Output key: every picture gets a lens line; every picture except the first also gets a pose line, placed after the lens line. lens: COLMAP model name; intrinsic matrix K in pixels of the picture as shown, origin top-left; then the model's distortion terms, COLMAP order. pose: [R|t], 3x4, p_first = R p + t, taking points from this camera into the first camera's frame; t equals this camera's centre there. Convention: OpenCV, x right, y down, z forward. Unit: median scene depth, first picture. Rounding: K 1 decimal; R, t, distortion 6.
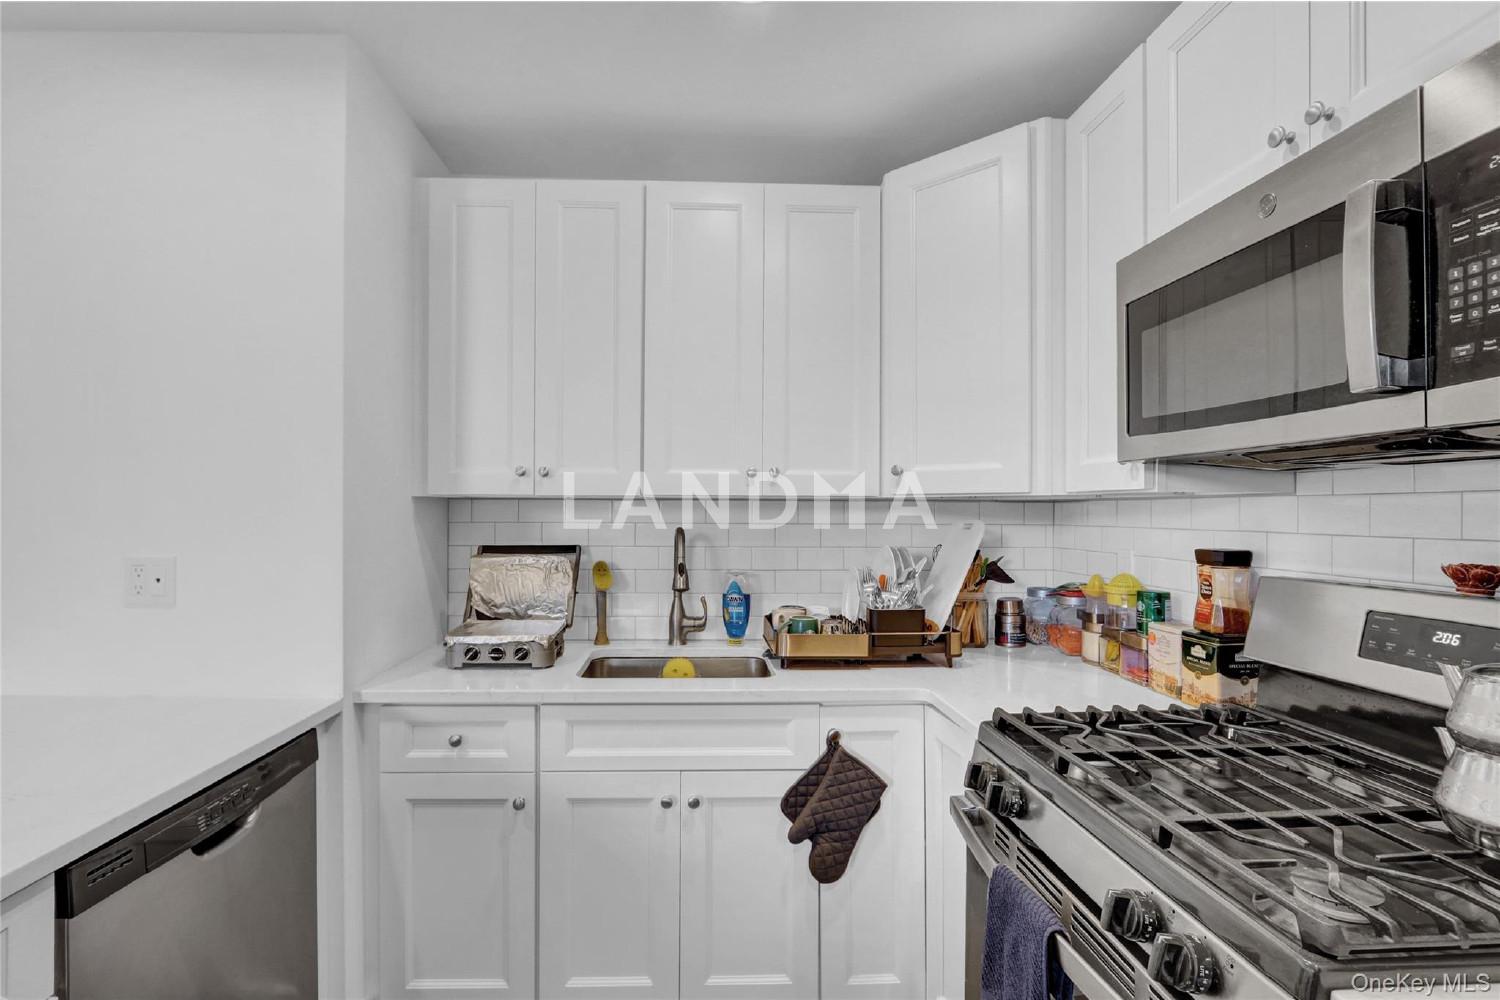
lens RADIAL K [[719.5, 0, 730.6], [0, 719.5, 503.7], [0, 0, 1]] dist [-0.002411, -0.000092]
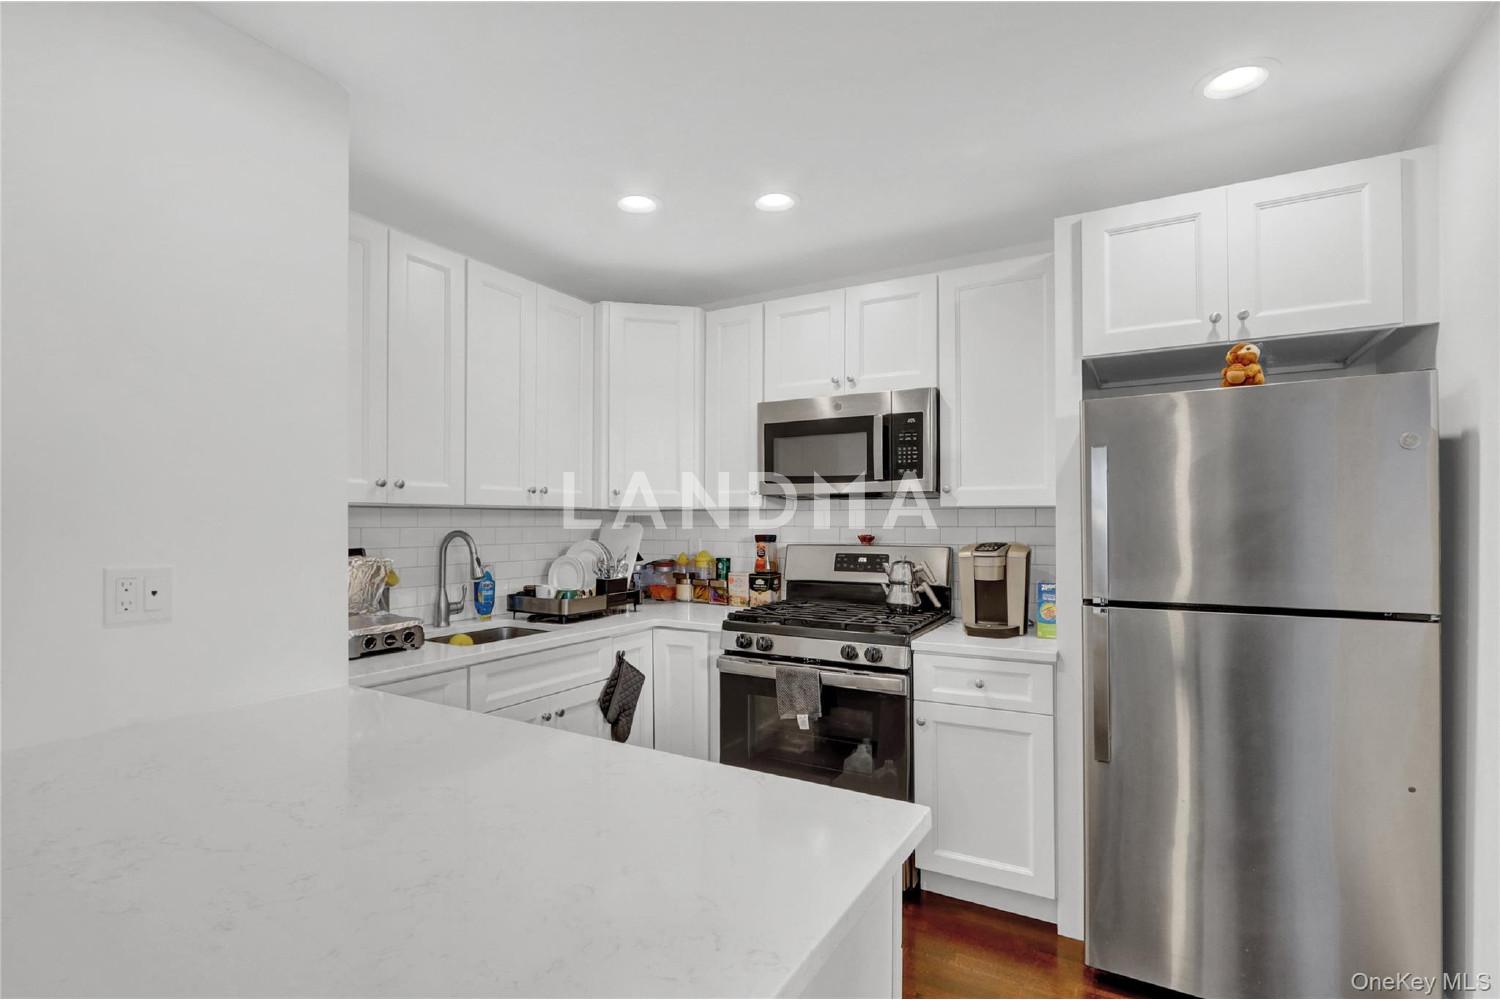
lens RADIAL K [[705.2, 0, 745.0], [0, 705.2, 517.4], [0, 0, 1]] dist [0.000404, 0.000015]
pose [[0.542660, -0.000281, 0.839953, -1.077031], [-0.006461, 0.999969, 0.004509, 0.001391], [-0.839928, -0.007874, 0.542641, -0.110062]]
